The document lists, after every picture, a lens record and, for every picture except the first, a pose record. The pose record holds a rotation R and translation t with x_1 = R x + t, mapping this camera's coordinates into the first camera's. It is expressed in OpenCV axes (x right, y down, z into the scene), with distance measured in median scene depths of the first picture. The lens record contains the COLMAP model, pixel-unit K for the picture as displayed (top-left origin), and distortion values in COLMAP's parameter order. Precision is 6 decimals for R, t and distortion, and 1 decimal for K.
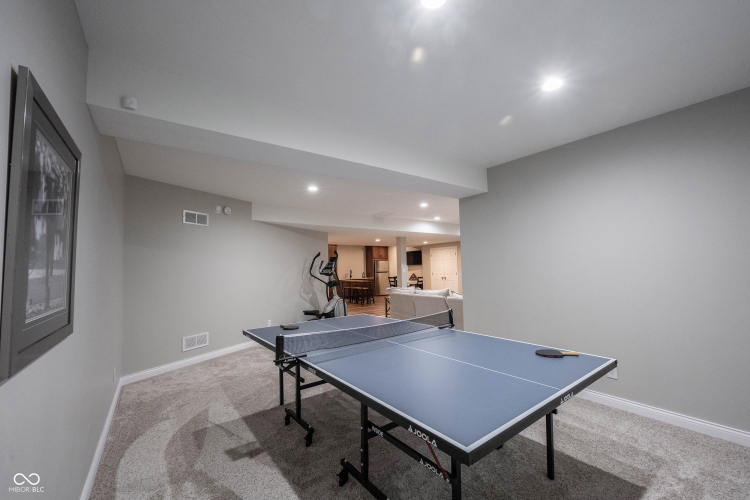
lens RADIAL K [[301.3, 0, 373.3], [0, 301.3, 247.8], [0, 0, 1]] dist [-0.008542, 0.000603]
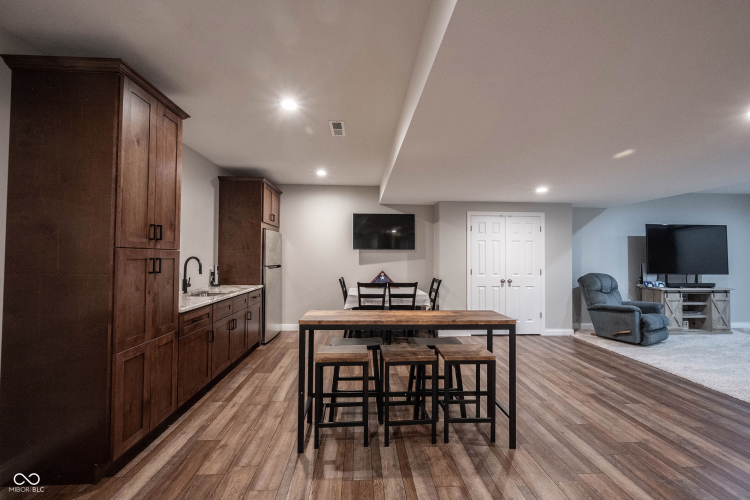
lens RADIAL K [[293.6, 0, 375.0], [0, 293.6, 250.0], [0, 0, 1]] dist [0.000378, 0.000136]
pose [[0.541198, 0.044747, 0.839704, -0.146990], [-0.076149, 0.997088, -0.004056, 0.044744], [-0.837440, -0.061747, 0.543030, 0.590979]]
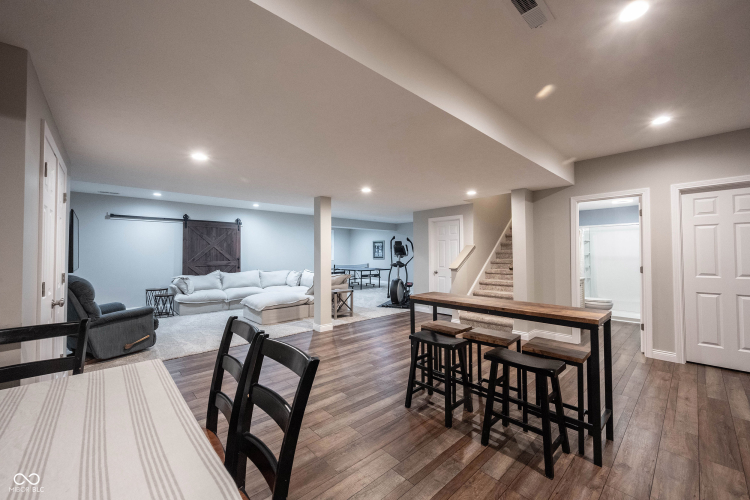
lens RADIAL K [[301.3, 0, 373.3], [0, 301.3, 247.8], [0, 0, 1]] dist [-0.008542, 0.000603]
pose [[-0.993354, 0.023814, -0.112606, 0.028175], [0.034228, 0.995219, -0.091476, 0.056889], [0.109889, -0.094722, -0.989420, 0.772716]]
